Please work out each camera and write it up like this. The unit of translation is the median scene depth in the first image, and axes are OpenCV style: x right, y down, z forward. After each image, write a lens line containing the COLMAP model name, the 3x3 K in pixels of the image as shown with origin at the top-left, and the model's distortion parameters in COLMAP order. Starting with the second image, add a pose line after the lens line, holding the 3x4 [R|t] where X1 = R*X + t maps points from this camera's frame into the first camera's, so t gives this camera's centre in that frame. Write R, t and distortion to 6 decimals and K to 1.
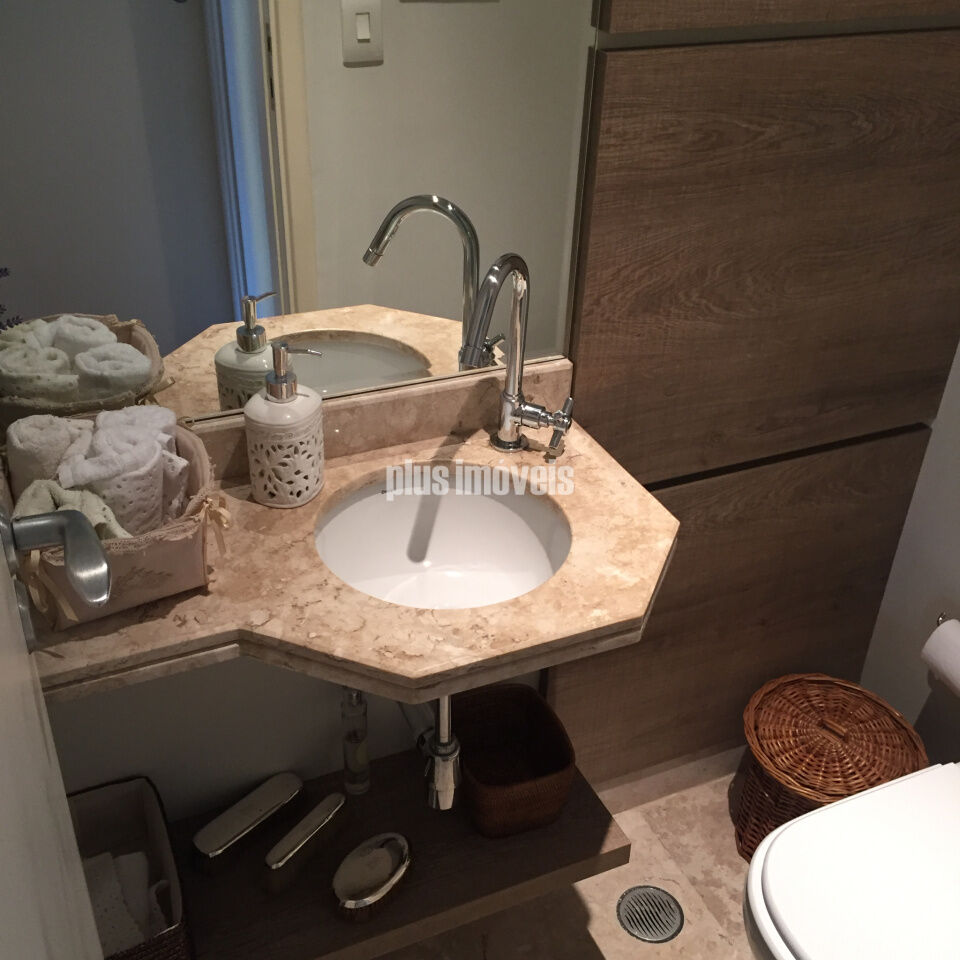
lens RADIAL K [[1097.1, 0, 483.6], [0, 1097.1, 480.5], [0, 0, 1]] dist [0.066511, 0.000000]
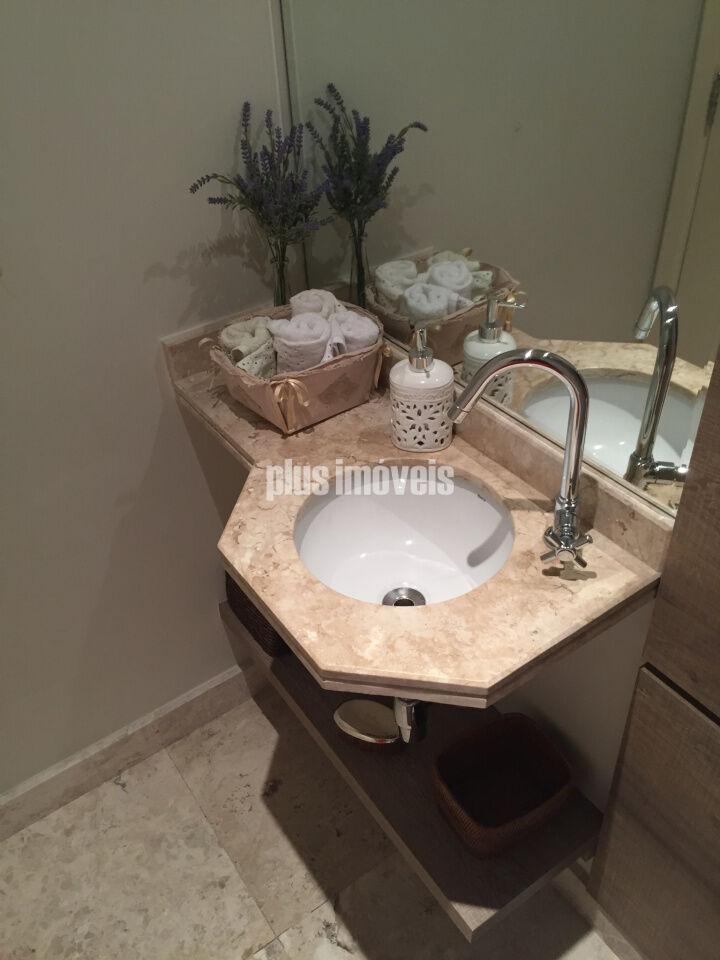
lens RADIAL K [[827.2, 0, 361.8], [0, 827.2, 481.1], [0, 0, 1]] dist [0.077949, -0.021485]
pose [[0.184444, 0.573106, -0.798455, 0.553654], [-0.482746, 0.760471, 0.434327, -0.309913], [0.856117, 0.305342, 0.416929, 0.508303]]
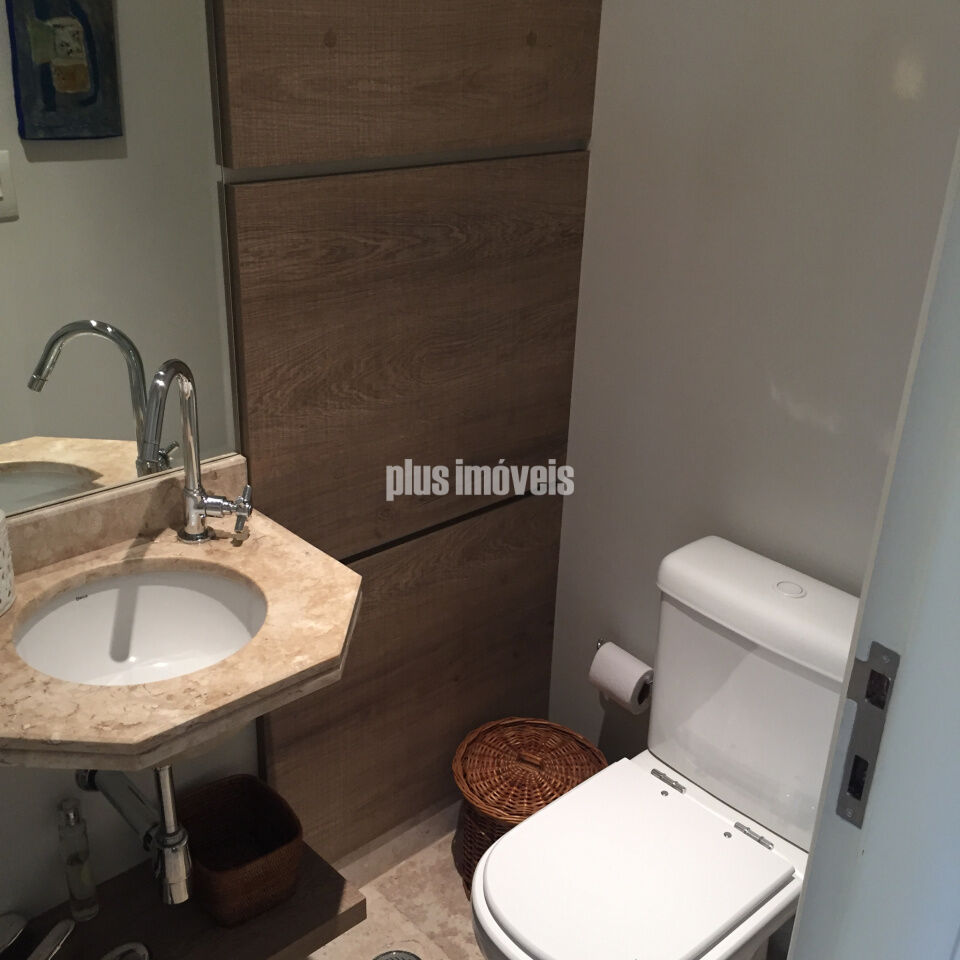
lens RADIAL K [[1097.1, 0, 474.0], [0, 1097.1, 483.9], [0, 0, 1]] dist [0.066511, 0.000000]
pose [[0.951455, -0.133377, 0.277387, -0.010848], [0.167602, 0.980410, -0.103473, 0.072568], [-0.258152, 0.144941, 0.955170, -0.108864]]
